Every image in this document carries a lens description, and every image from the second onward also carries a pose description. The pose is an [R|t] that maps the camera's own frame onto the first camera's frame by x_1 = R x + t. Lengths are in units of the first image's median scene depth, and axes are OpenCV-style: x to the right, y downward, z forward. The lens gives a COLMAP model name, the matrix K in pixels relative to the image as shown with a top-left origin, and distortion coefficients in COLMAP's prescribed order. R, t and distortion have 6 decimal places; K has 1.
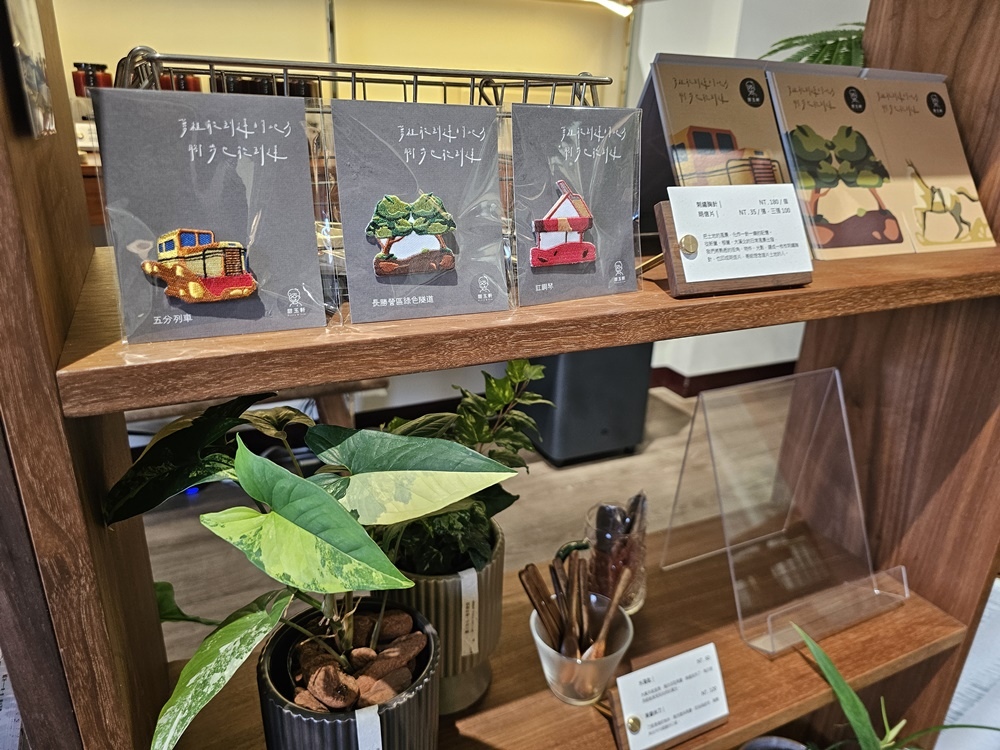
lens RADIAL K [[675.1, 0, 500.0], [0, 675.1, 375.0], [0, 0, 1]] dist [0.039340, -0.001477]
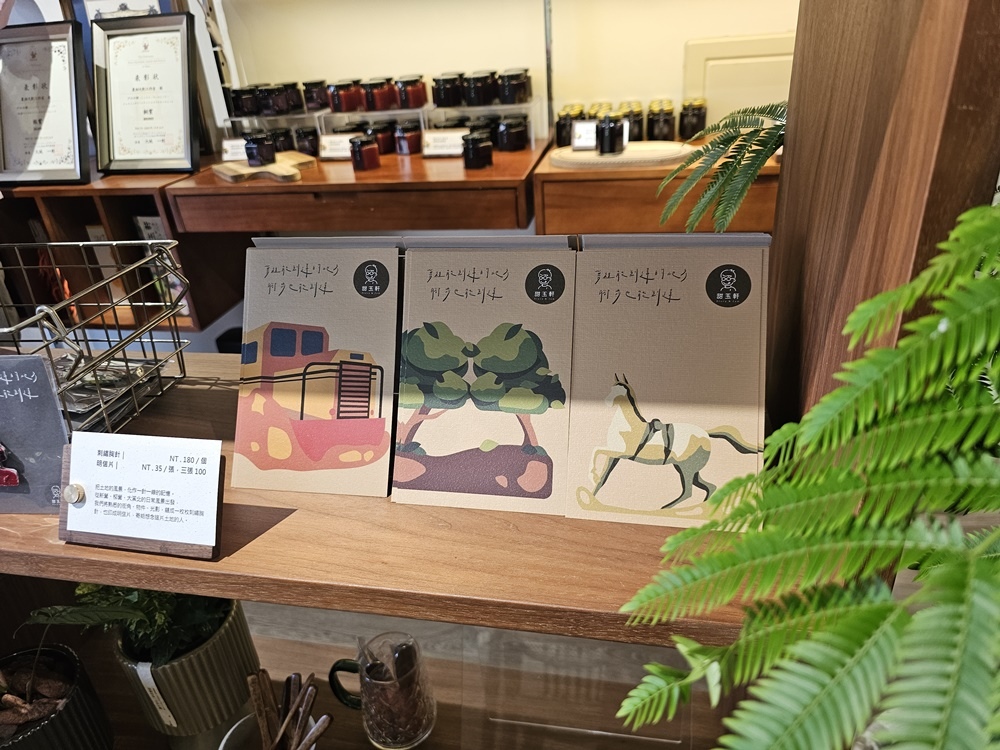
lens RADIAL K [[675.1, 0, 500.0], [0, 675.1, 375.0], [0, 0, 1]] dist [0.039340, -0.001477]
pose [[0.785525, 0.200410, -0.585480, 0.955635], [-0.124949, 0.977986, 0.167124, -0.439782], [0.606084, -0.058124, 0.793274, 0.425718]]
